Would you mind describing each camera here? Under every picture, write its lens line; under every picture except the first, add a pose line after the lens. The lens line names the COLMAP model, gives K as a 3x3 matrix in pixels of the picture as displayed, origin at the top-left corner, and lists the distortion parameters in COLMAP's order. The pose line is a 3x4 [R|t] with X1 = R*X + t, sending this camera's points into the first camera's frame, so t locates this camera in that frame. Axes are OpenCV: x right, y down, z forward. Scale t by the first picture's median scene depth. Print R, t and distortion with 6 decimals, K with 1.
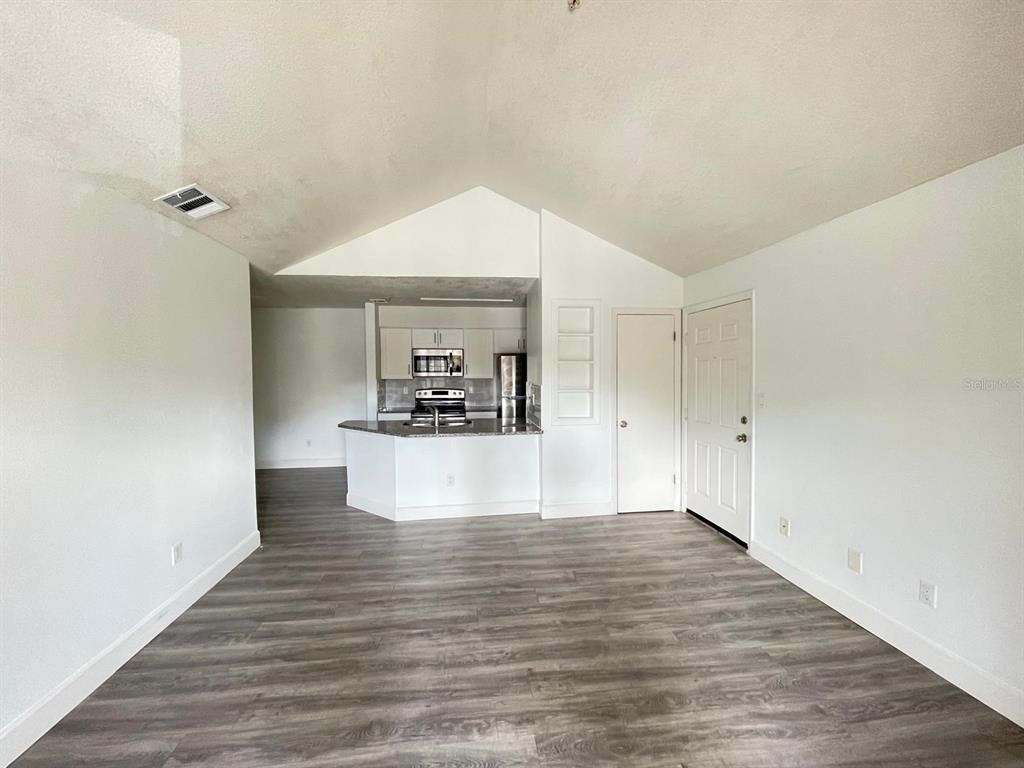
lens RADIAL K [[411.7, 0, 506.2], [0, 411.7, 378.0], [0, 0, 1]] dist [-0.003523, 0.001862]
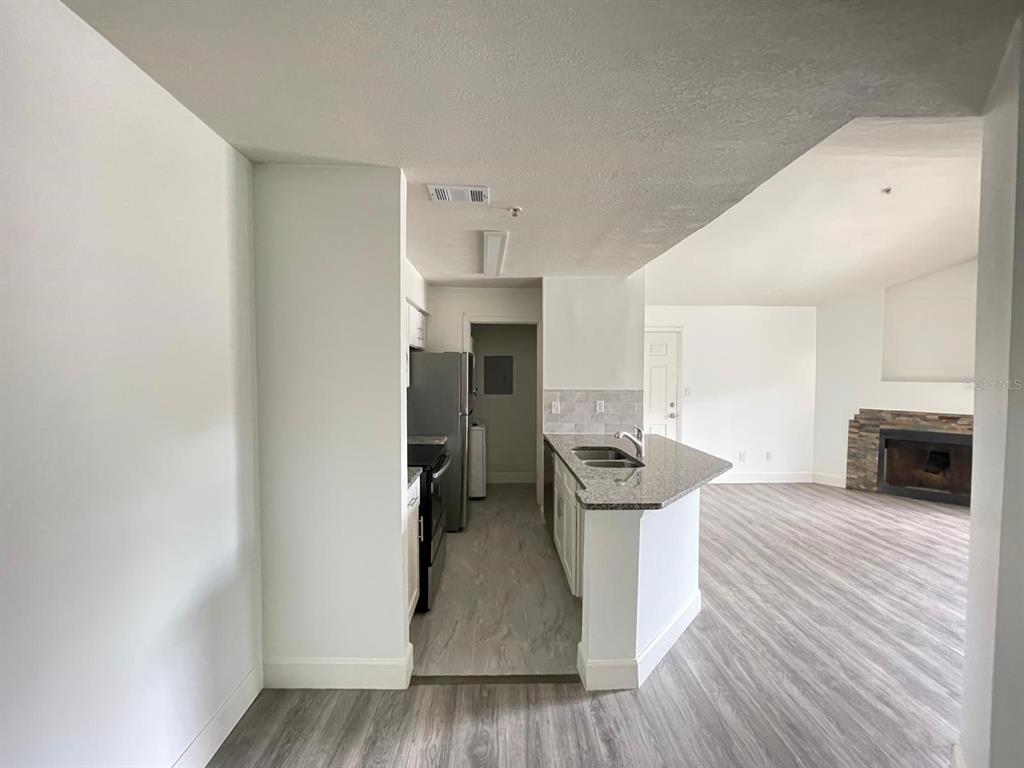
lens RADIAL K [[411.7, 0, 508.7], [0, 411.7, 384.7], [0, 0, 1]] dist [-0.003523, 0.001862]
pose [[0.092462, -0.023253, 0.995445, -1.210676], [0.017721, 0.999607, 0.021704, -0.027121], [-0.995559, 0.015634, 0.092838, 1.612894]]
